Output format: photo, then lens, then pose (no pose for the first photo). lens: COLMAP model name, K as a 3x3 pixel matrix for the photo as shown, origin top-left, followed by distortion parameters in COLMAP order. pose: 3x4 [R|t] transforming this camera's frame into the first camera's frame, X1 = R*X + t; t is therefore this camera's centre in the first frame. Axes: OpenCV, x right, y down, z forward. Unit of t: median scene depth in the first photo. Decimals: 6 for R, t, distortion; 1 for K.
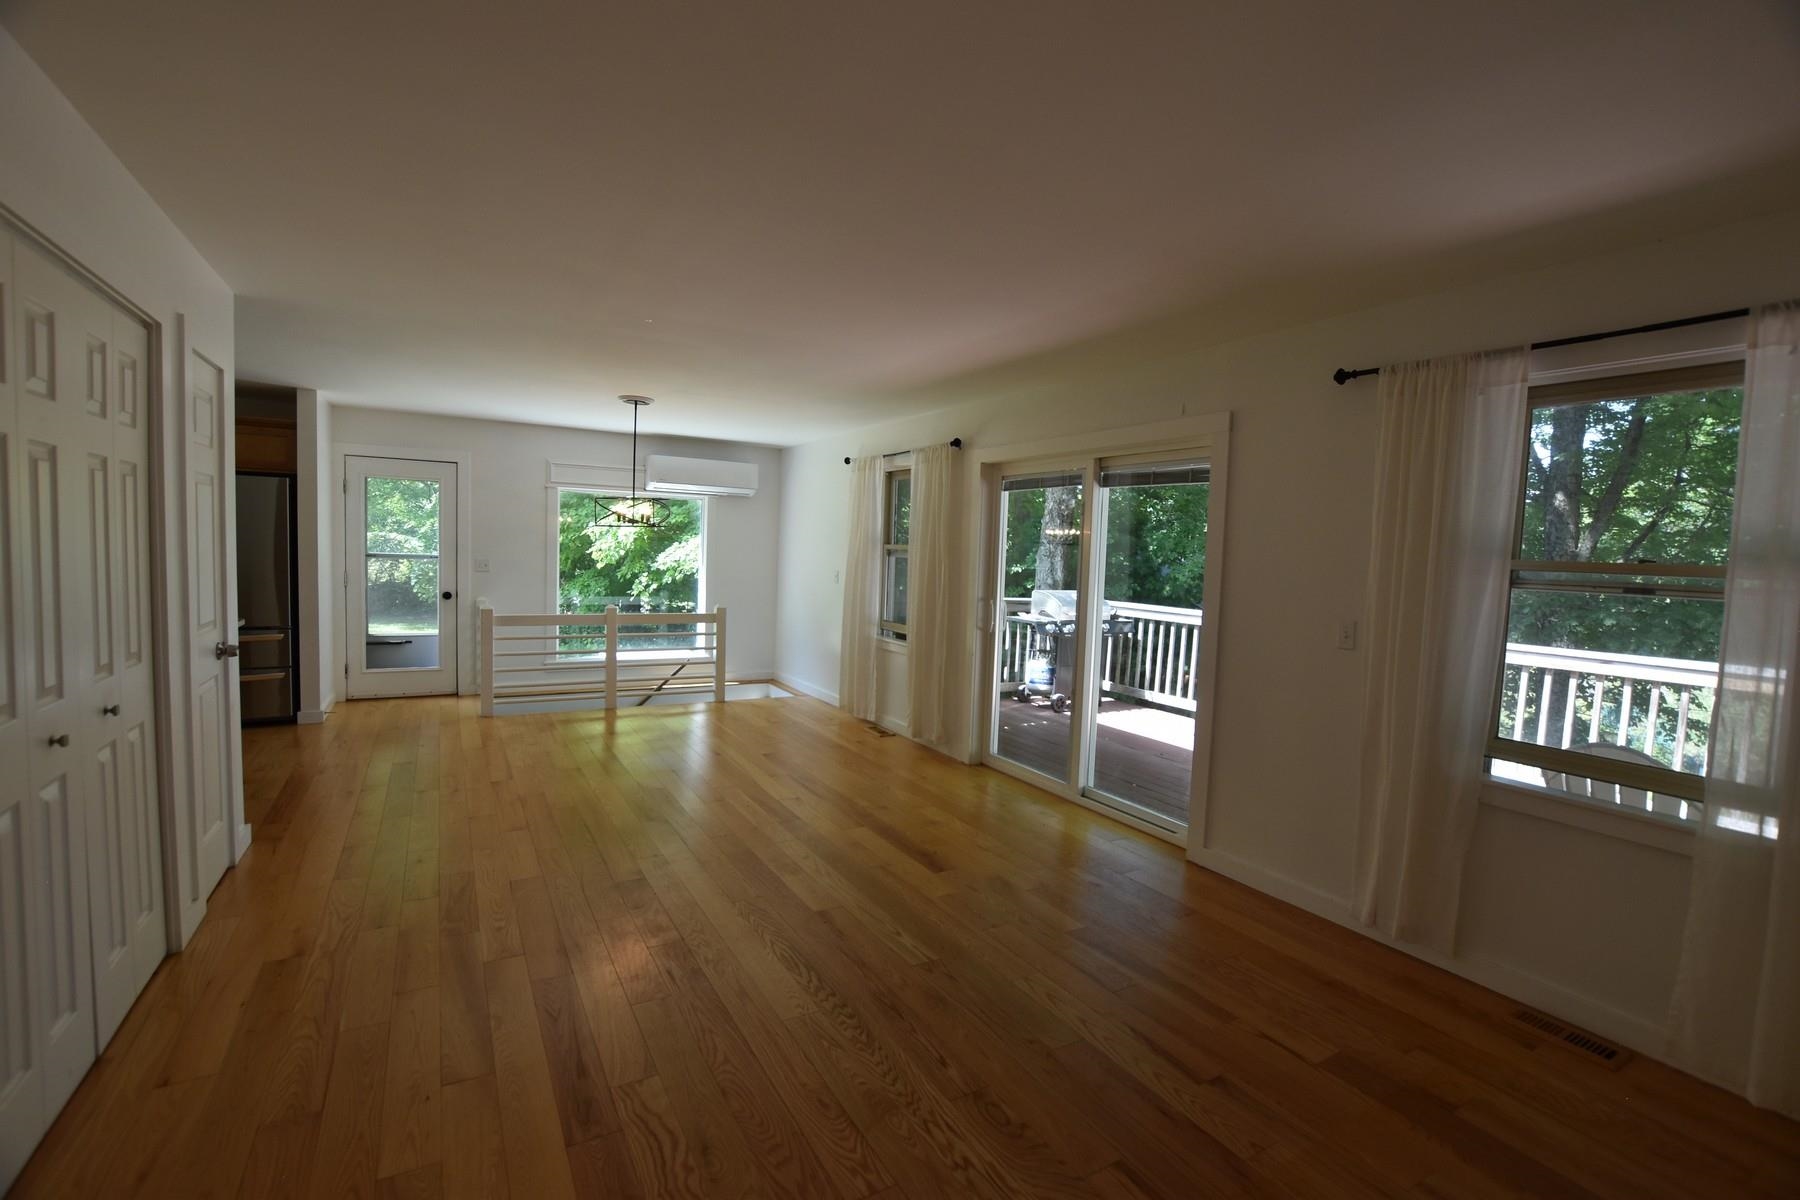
lens RADIAL K [[789.7, 0, 889.7], [0, 789.7, 602.3], [0, 0, 1]] dist [-0.036876, 0.006035]
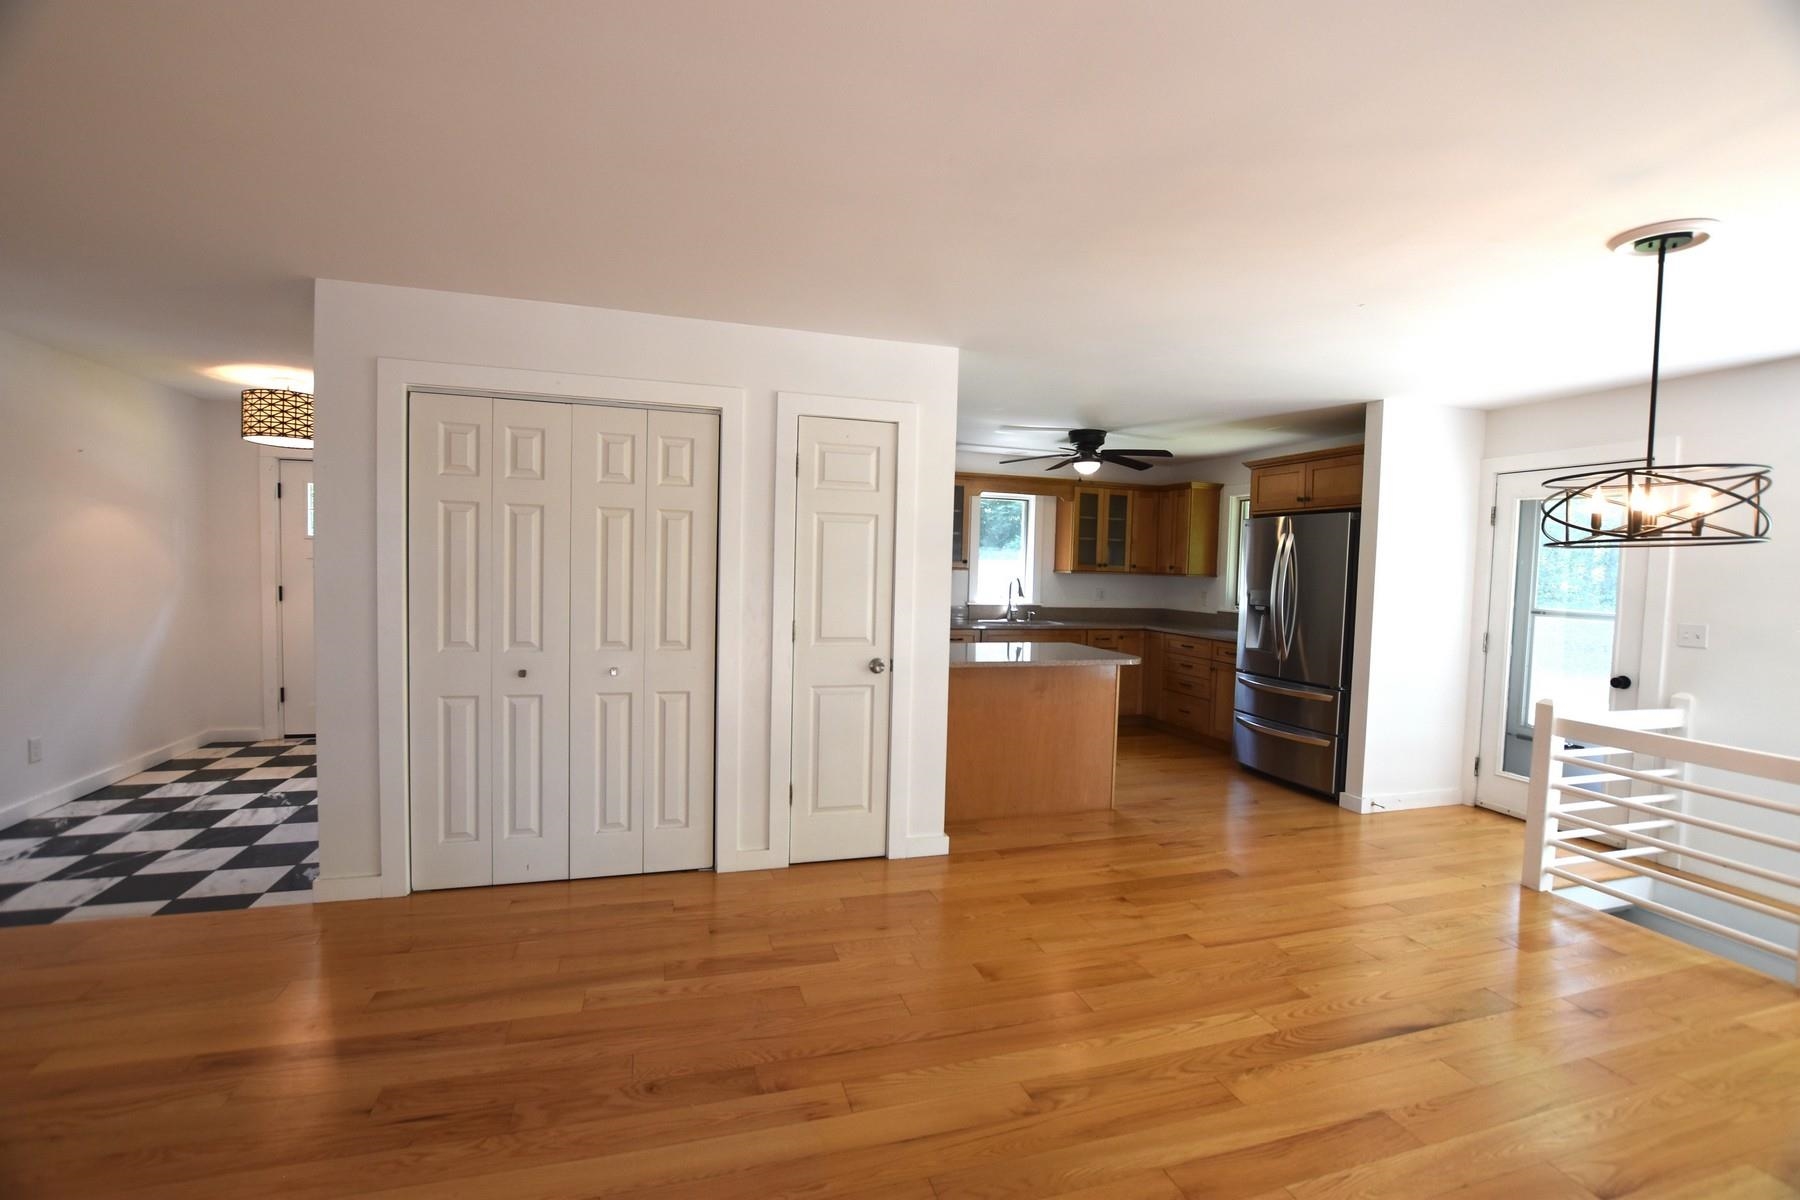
lens RADIAL K [[789.7, 0, 902.9], [0, 789.7, 604.3], [0, 0, 1]] dist [-0.036876, 0.006035]
pose [[-0.212012, 0.009534, -0.977221, 0.125452], [-0.096168, 0.994896, 0.030571, -0.031999], [0.972524, 0.100458, -0.210013, 0.557529]]
